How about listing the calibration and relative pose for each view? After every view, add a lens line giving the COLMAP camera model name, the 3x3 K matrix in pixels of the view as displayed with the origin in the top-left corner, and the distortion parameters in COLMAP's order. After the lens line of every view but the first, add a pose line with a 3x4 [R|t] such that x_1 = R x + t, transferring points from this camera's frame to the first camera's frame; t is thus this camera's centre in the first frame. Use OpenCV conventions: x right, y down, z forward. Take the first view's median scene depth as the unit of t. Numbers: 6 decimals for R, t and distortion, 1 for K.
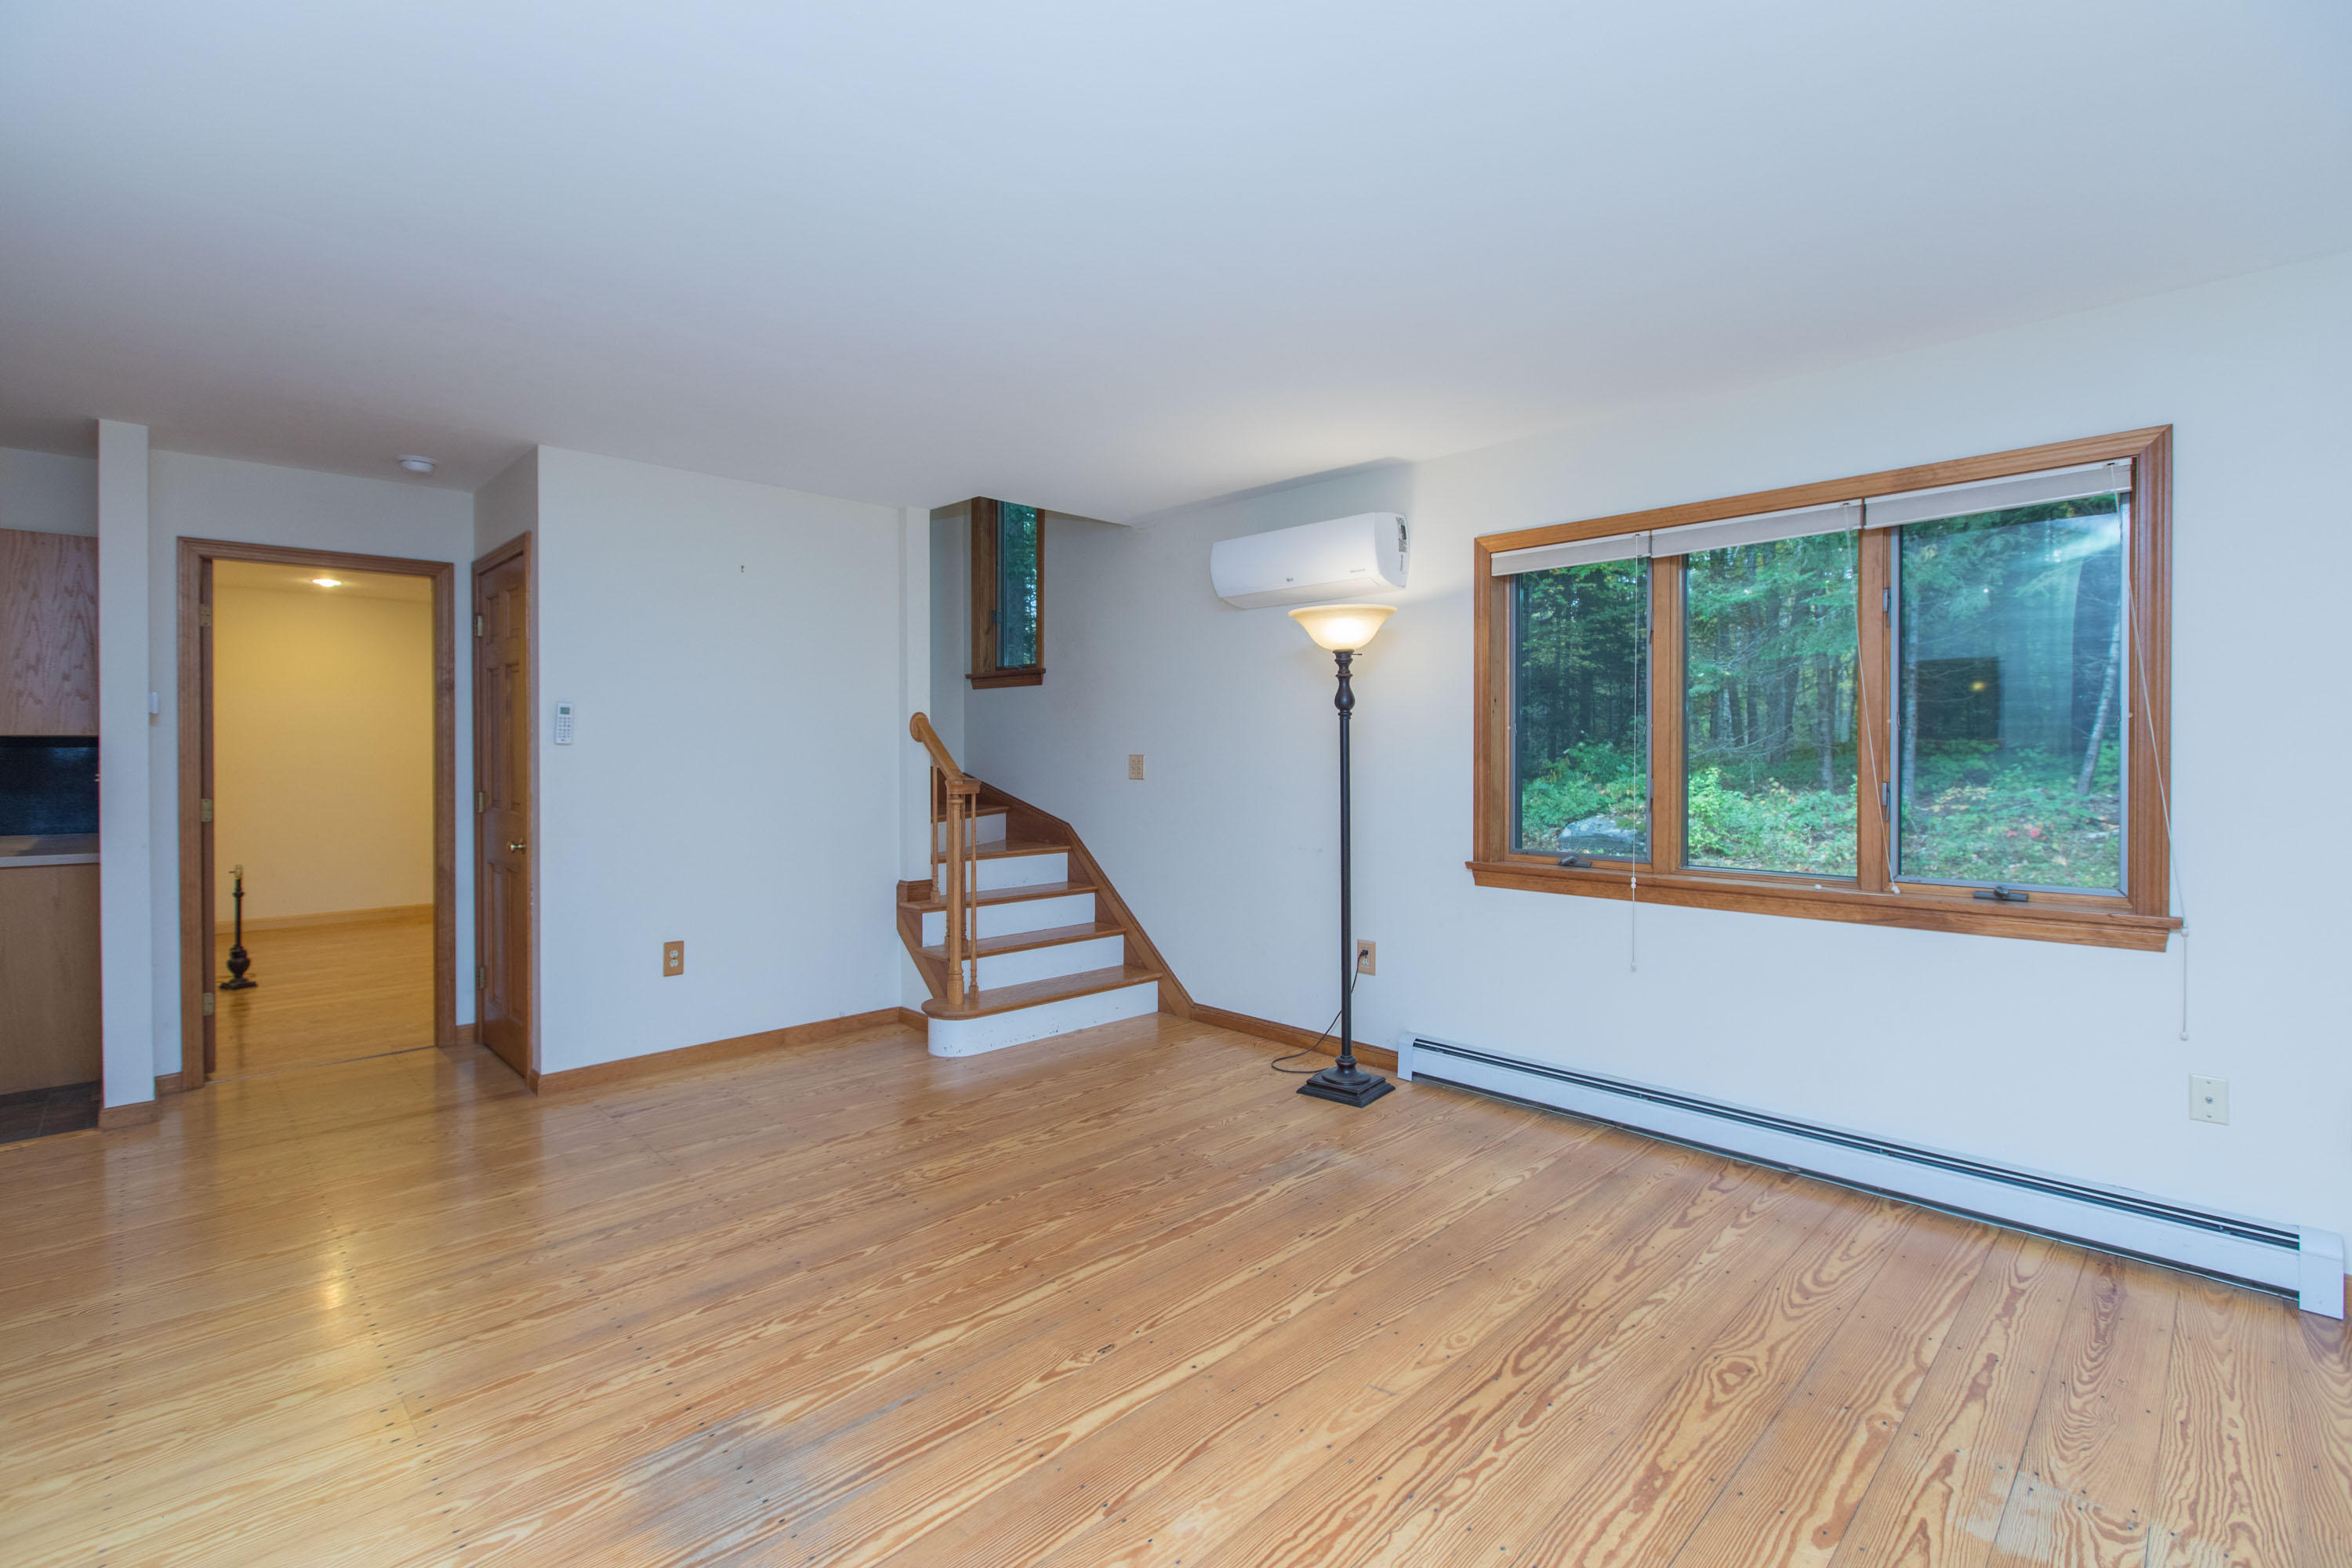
lens RADIAL K [[1070.1, 0, 1175.4], [0, 1070.1, 767.9], [0, 0, 1]] dist [0.001950, -0.000625]
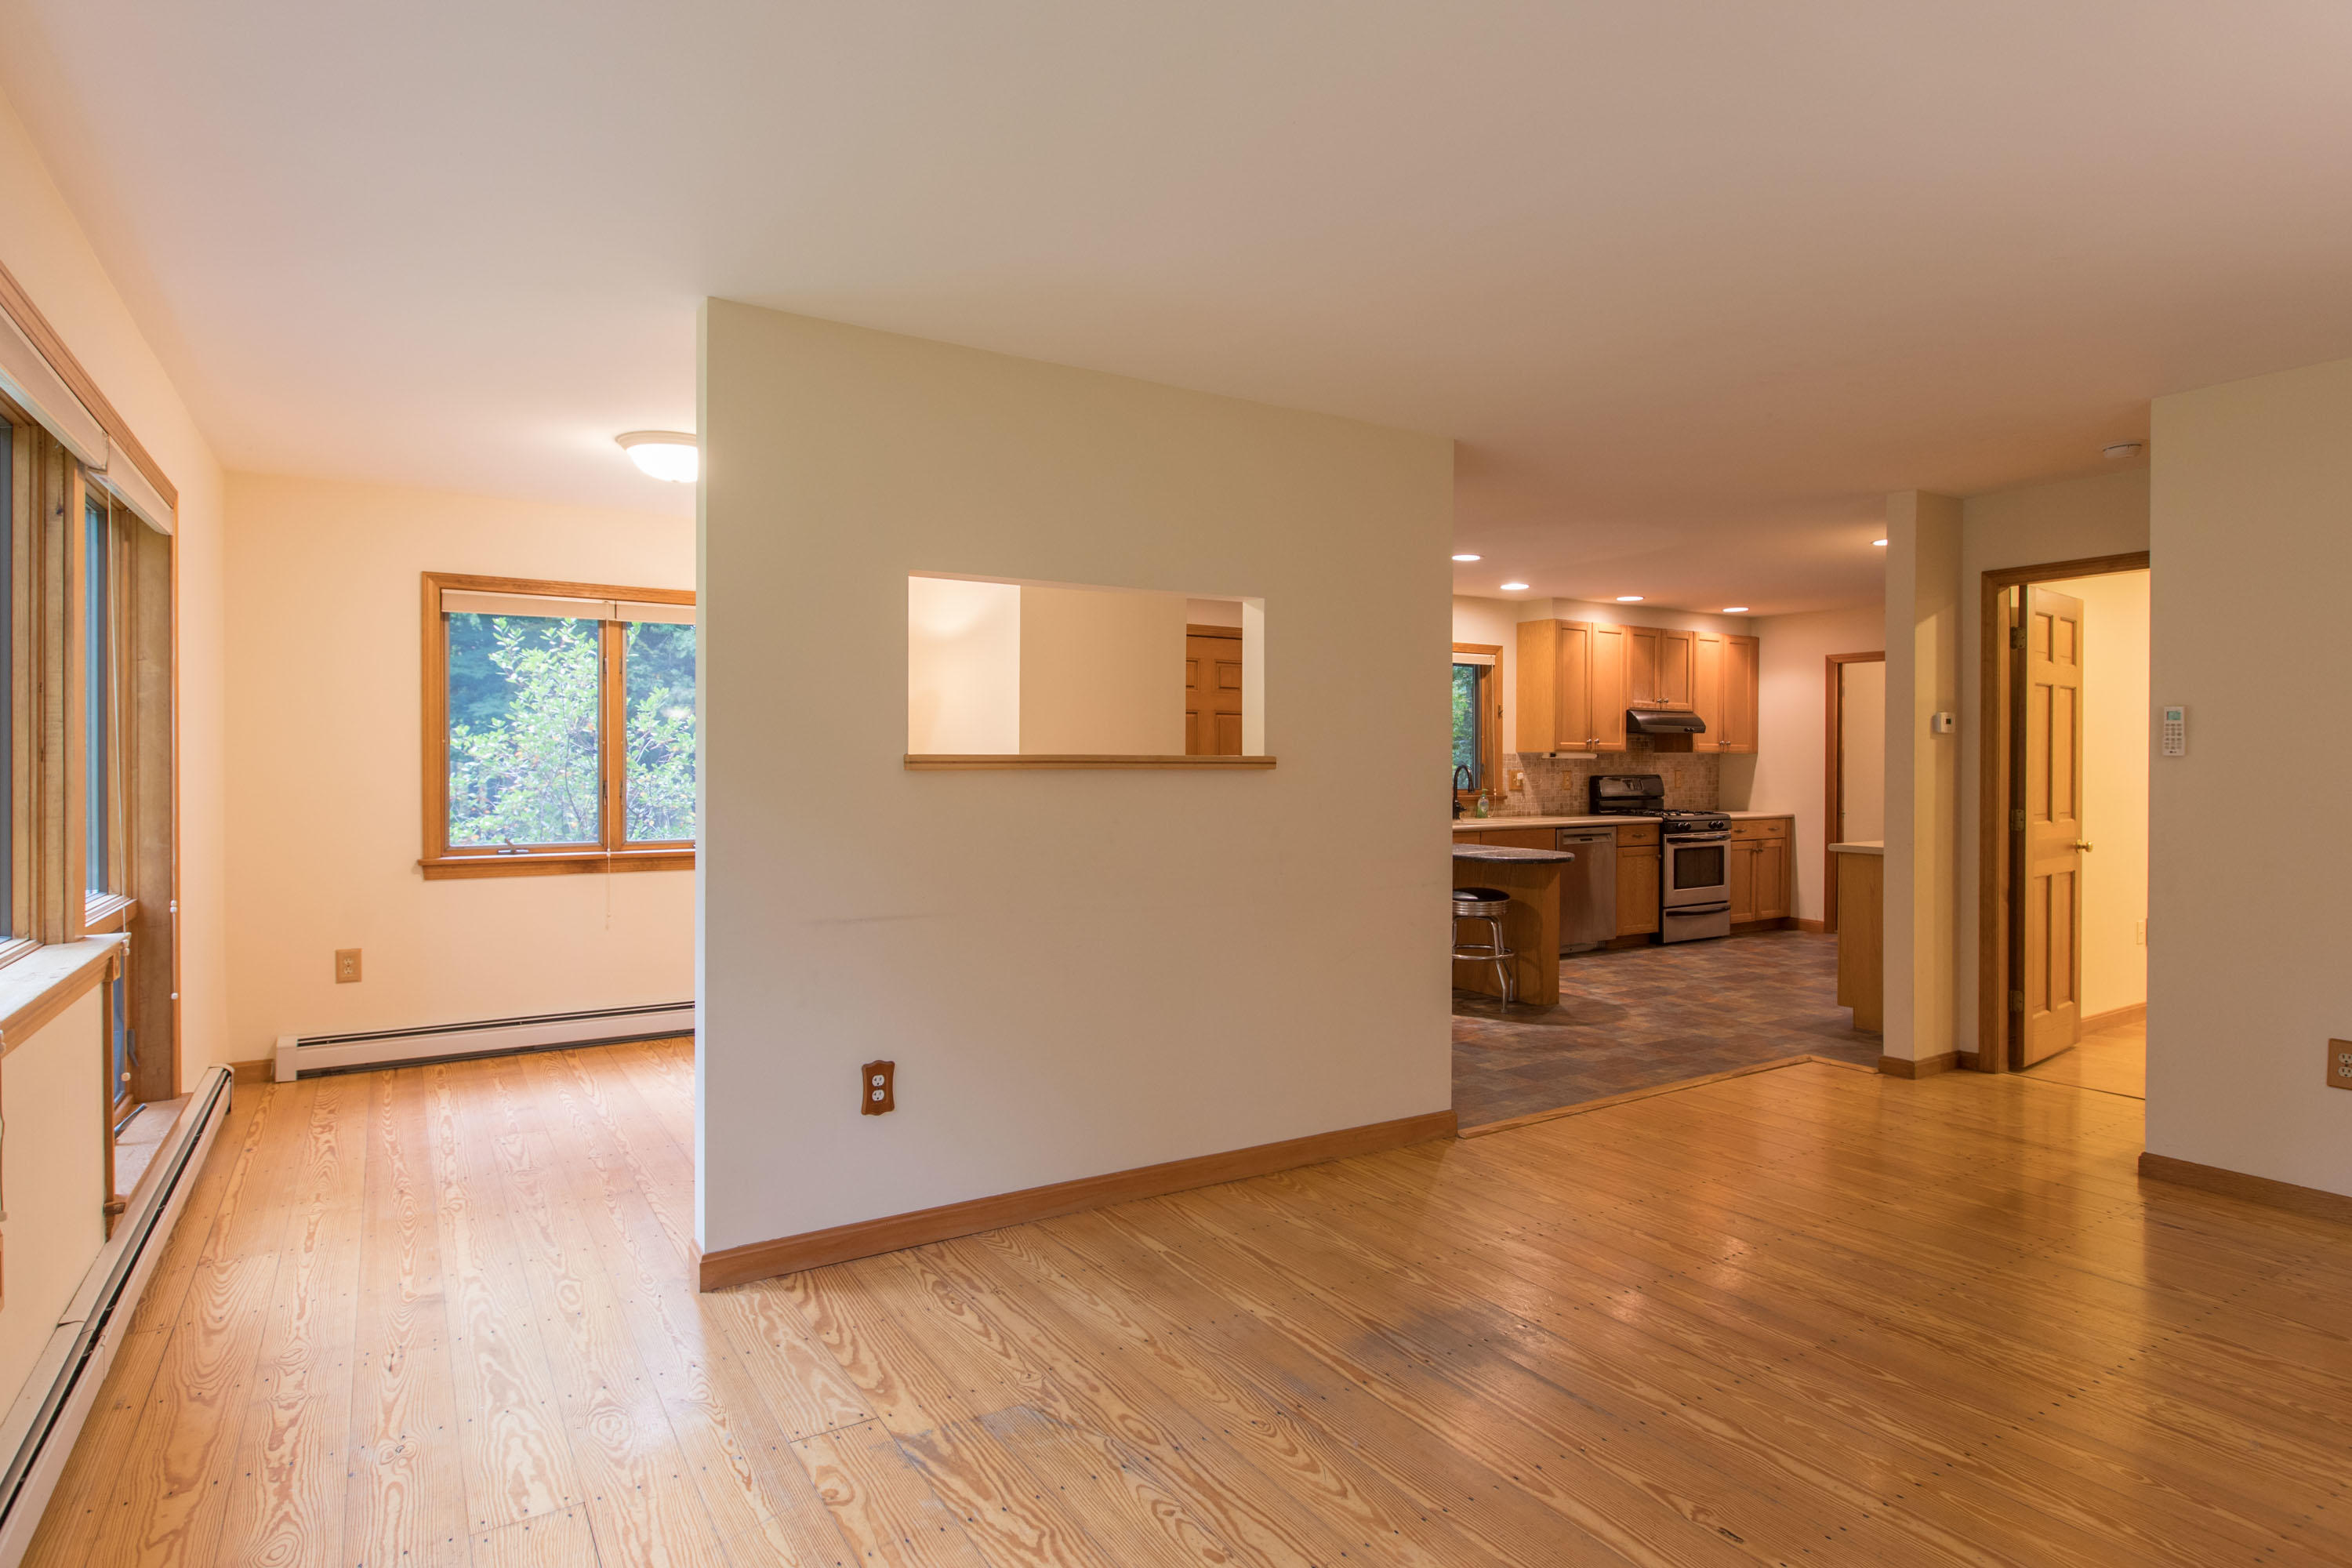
lens RADIAL K [[1238.6, 0, 1176.9], [0, 1238.6, 771.0], [0, 0, 1]] dist [0.000228, -0.000202]
pose [[-0.219538, 0.005725, -0.975587, 0.793426], [-0.015645, 0.999834, 0.009388, -0.017735], [0.975478, 0.017324, -0.219412, 0.692967]]
